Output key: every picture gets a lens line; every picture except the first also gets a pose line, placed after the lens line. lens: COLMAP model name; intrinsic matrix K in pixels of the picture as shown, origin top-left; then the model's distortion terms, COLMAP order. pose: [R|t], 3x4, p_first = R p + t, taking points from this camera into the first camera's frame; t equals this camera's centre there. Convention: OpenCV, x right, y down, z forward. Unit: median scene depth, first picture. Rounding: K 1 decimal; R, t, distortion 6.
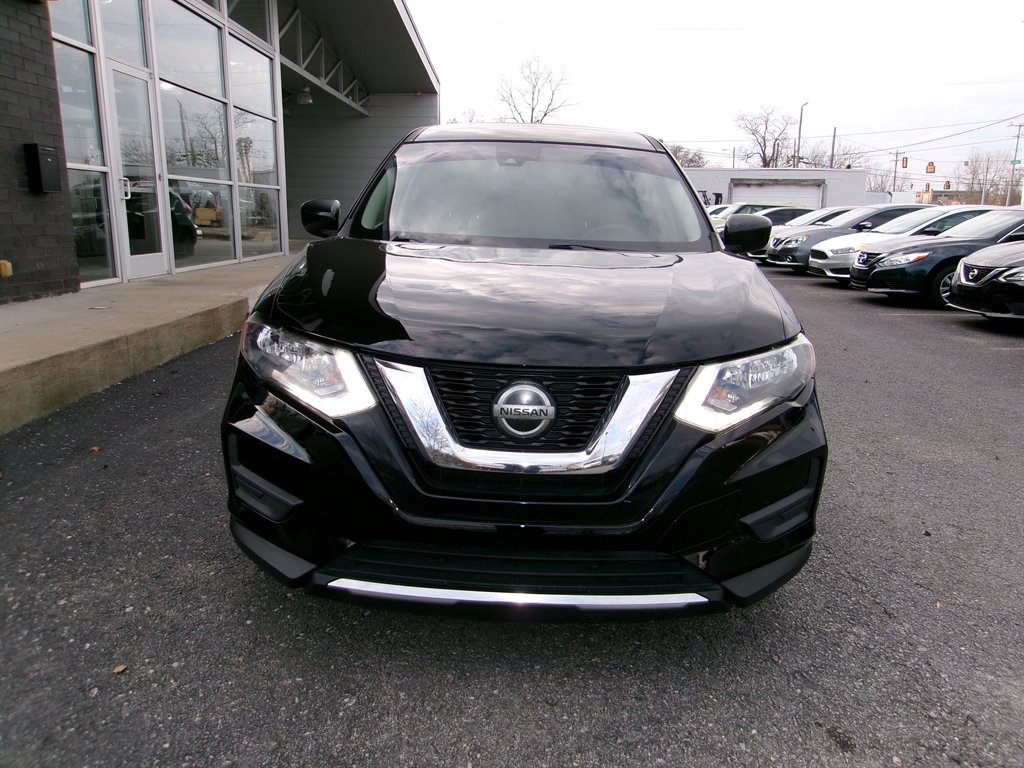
lens RADIAL K [[797.1, 0, 519.3], [0, 797.1, 379.1], [0, 0, 1]] dist [0.009002, 0.004774]
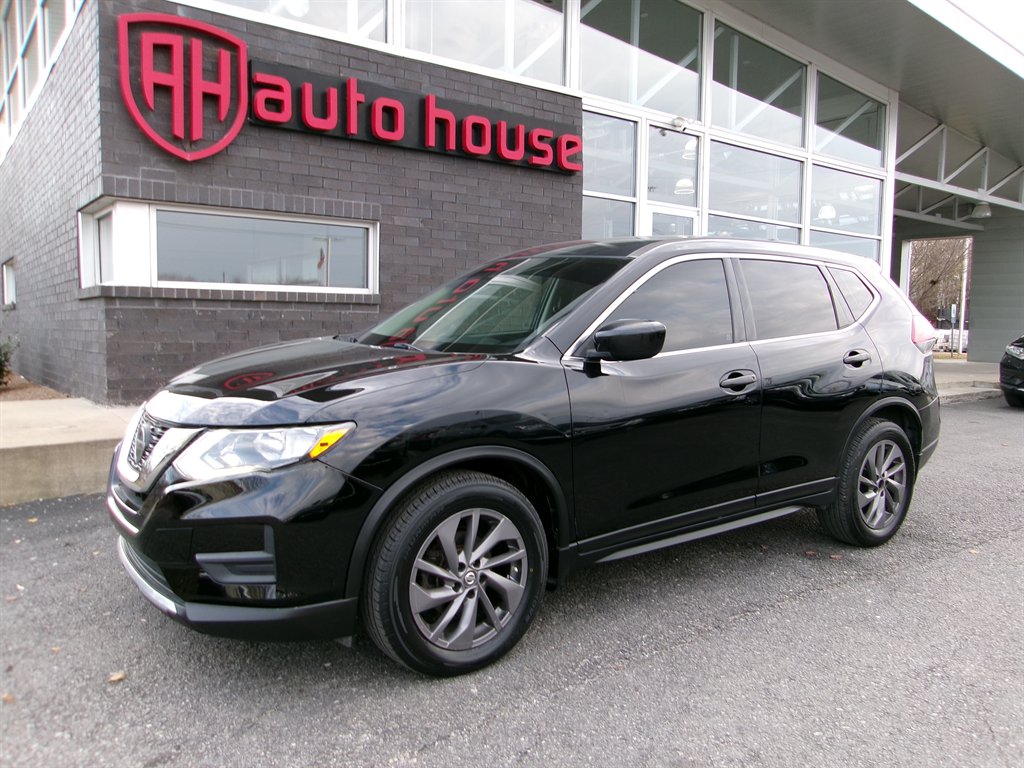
lens RADIAL K [[797.1, 0, 510.4], [0, 797.1, 382.0], [0, 0, 1]] dist [0.009002, 0.004774]
pose [[0.625136, 0.064010, -0.777886, 0.186750], [-0.173777, 0.983030, -0.058762, -0.012116], [0.760924, 0.171913, 0.625651, 0.067387]]
